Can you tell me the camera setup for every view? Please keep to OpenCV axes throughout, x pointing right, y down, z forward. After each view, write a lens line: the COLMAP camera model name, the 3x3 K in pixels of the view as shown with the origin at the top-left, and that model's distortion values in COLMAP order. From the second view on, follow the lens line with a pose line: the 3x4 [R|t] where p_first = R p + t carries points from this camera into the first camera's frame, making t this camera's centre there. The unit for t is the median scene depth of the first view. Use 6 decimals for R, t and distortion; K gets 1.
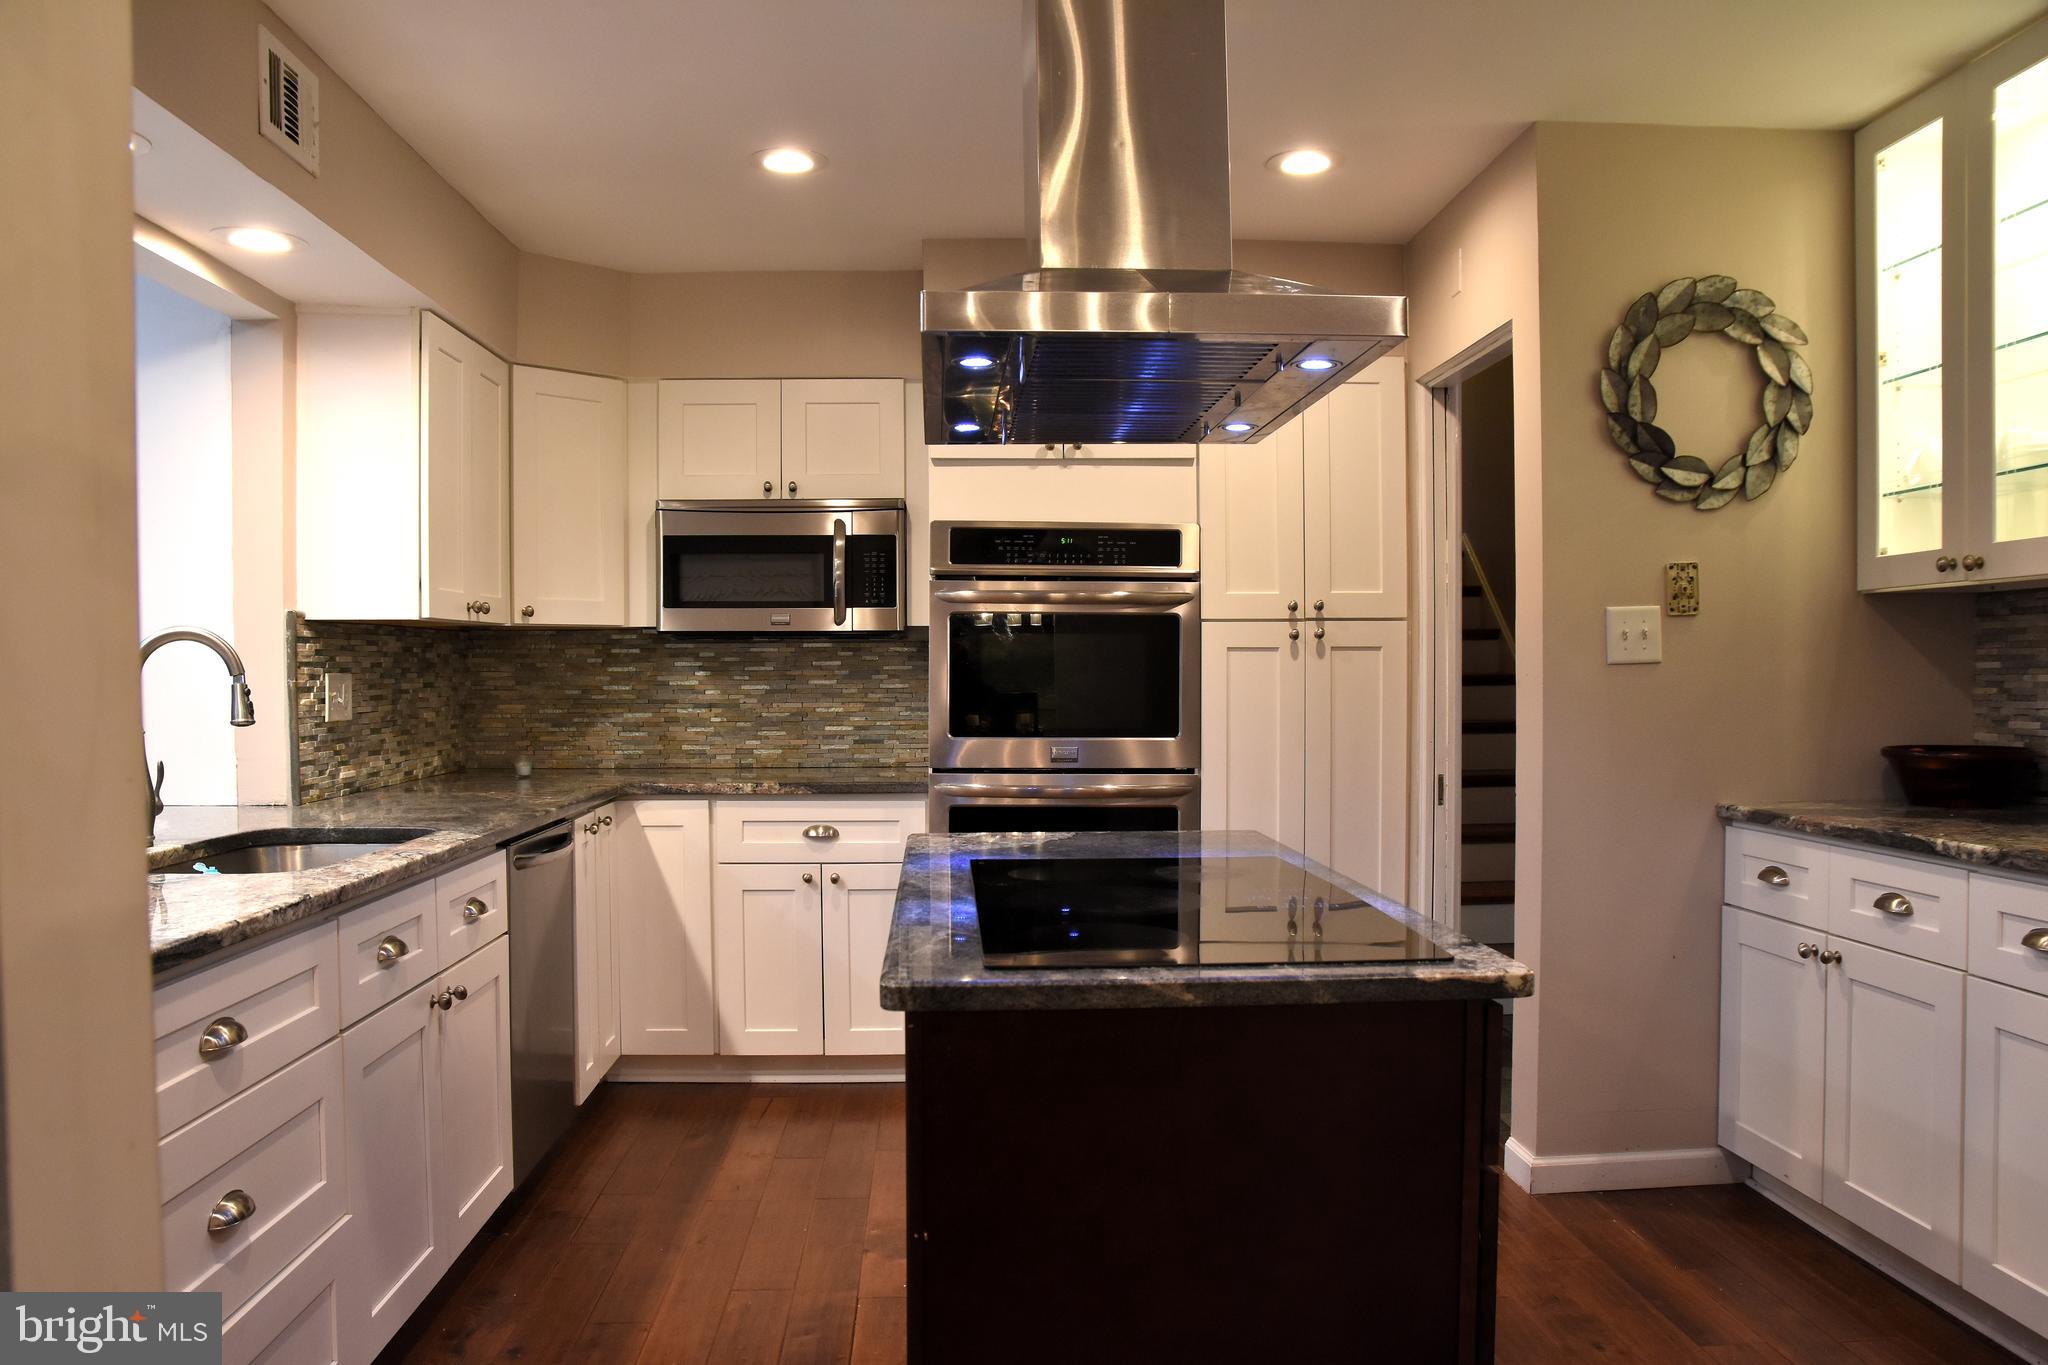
lens RADIAL K [[1505.7, 0, 1022.1], [0, 1505.7, 708.7], [0, 0, 1]] dist [-0.136548, 0.097563]
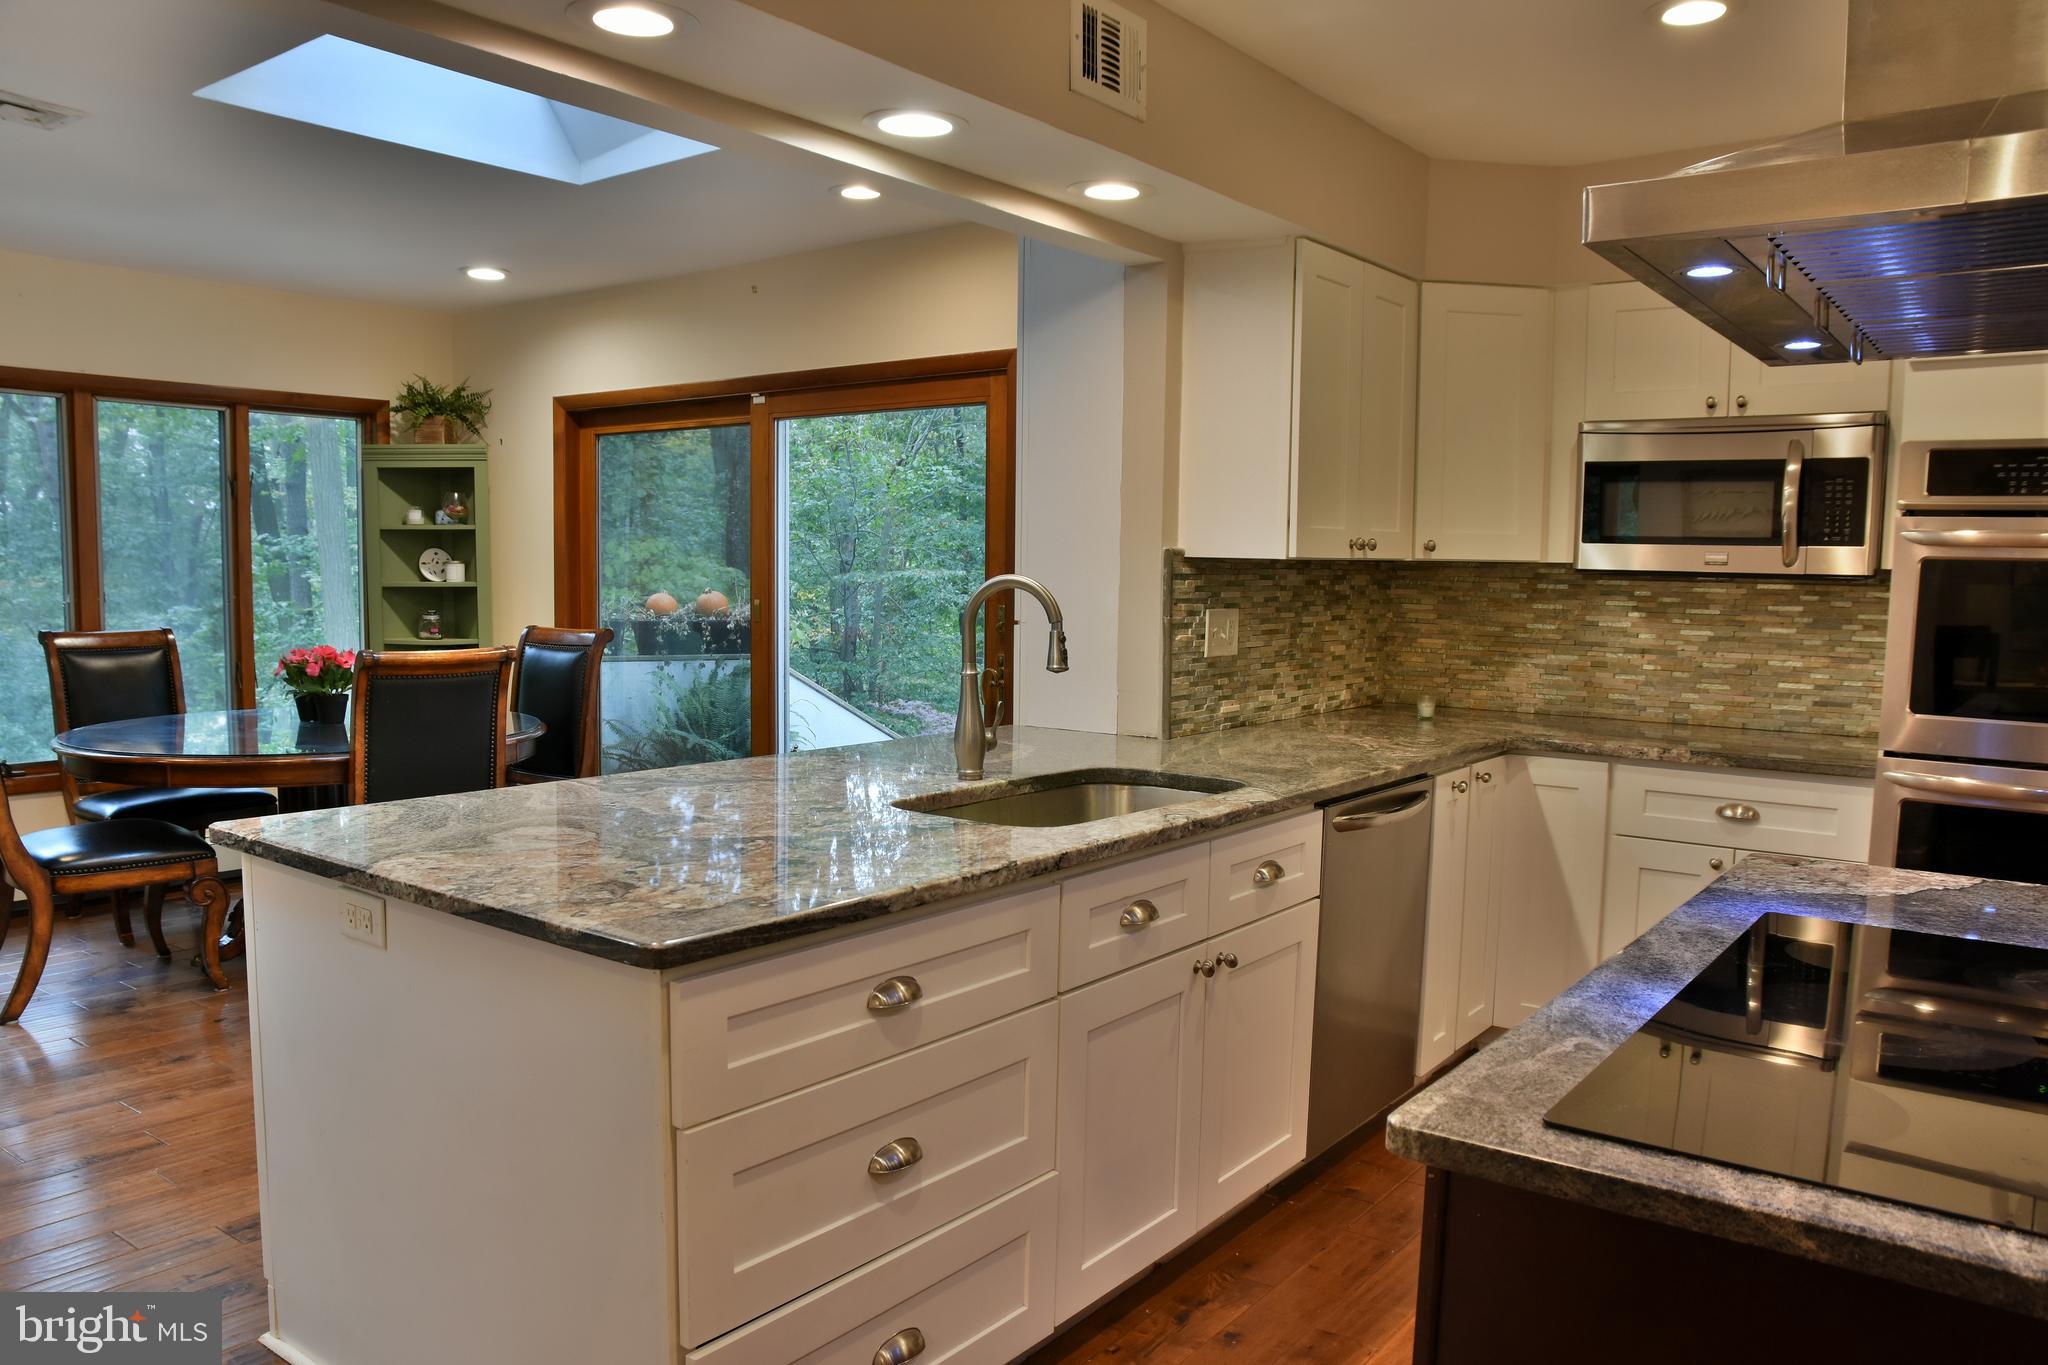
lens RADIAL K [[1505.7, 0, 1022.1], [0, 1505.7, 708.7], [0, 0, 1]] dist [-0.136548, 0.097563]
pose [[0.762871, 0.076010, -0.642067, 0.085935], [-0.032077, 0.996292, 0.079832, -0.029960], [0.645755, -0.040306, 0.762480, 0.107614]]
